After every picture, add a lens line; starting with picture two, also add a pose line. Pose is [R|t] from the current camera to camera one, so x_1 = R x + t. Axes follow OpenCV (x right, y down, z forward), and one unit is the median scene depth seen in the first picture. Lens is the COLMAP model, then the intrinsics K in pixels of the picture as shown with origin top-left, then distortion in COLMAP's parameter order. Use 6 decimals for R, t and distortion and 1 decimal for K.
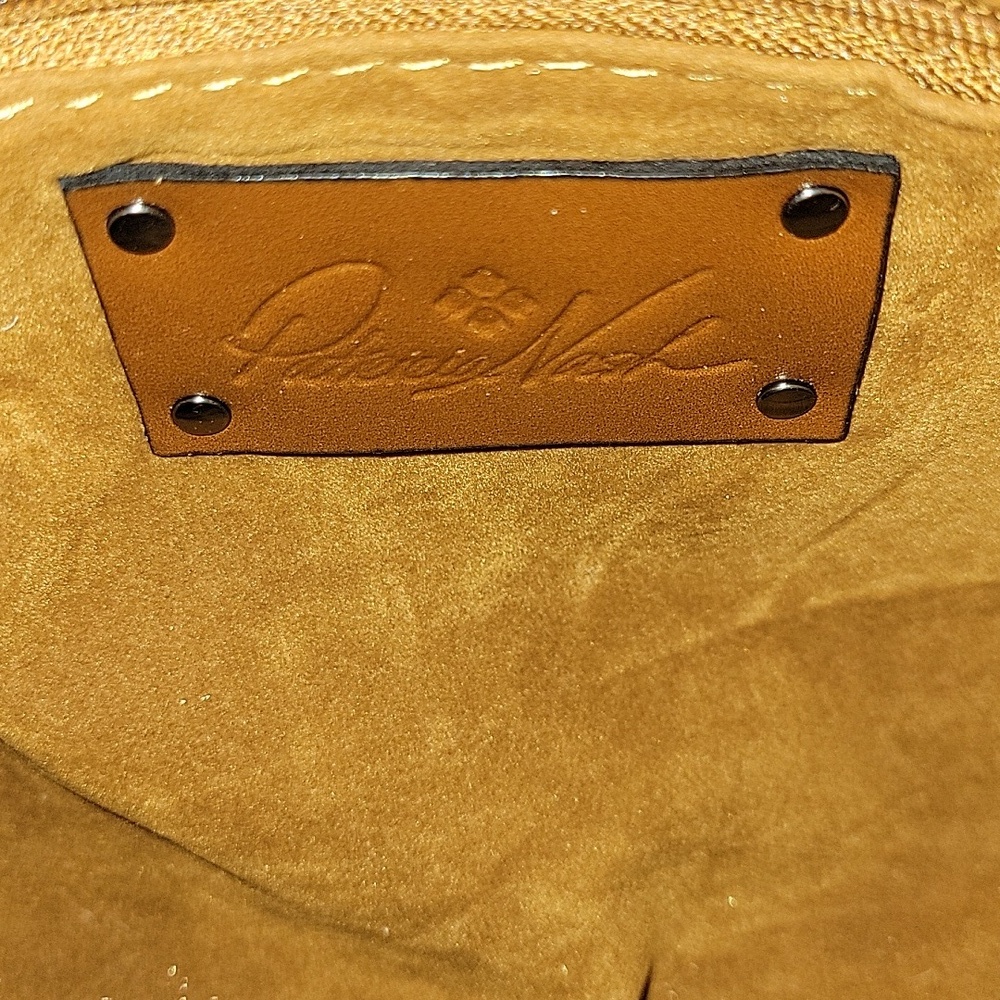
lens RADIAL K [[1795.9, 0, 536.0], [0, 1795.9, 473.9], [0, 0, 1]] dist [0.022178, 0.000000]
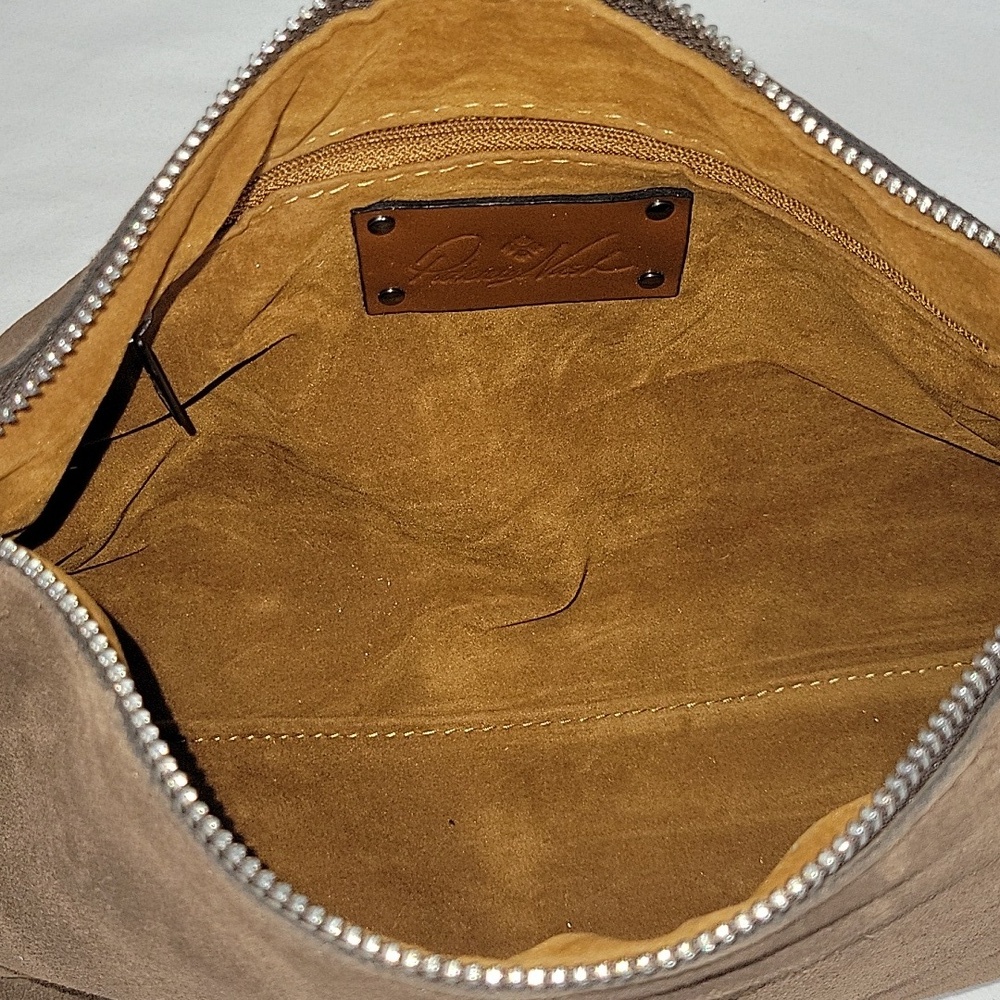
lens RADIAL K [[1795.9, 0, 499.0], [0, 1795.9, 504.9], [0, 0, 1]] dist [0.022178, 0.000000]
pose [[0.998809, -0.034014, 0.034989, -0.147422], [0.029253, 0.991269, 0.128566, -0.063737], [-0.039057, -0.127389, 0.991084, -1.332519]]
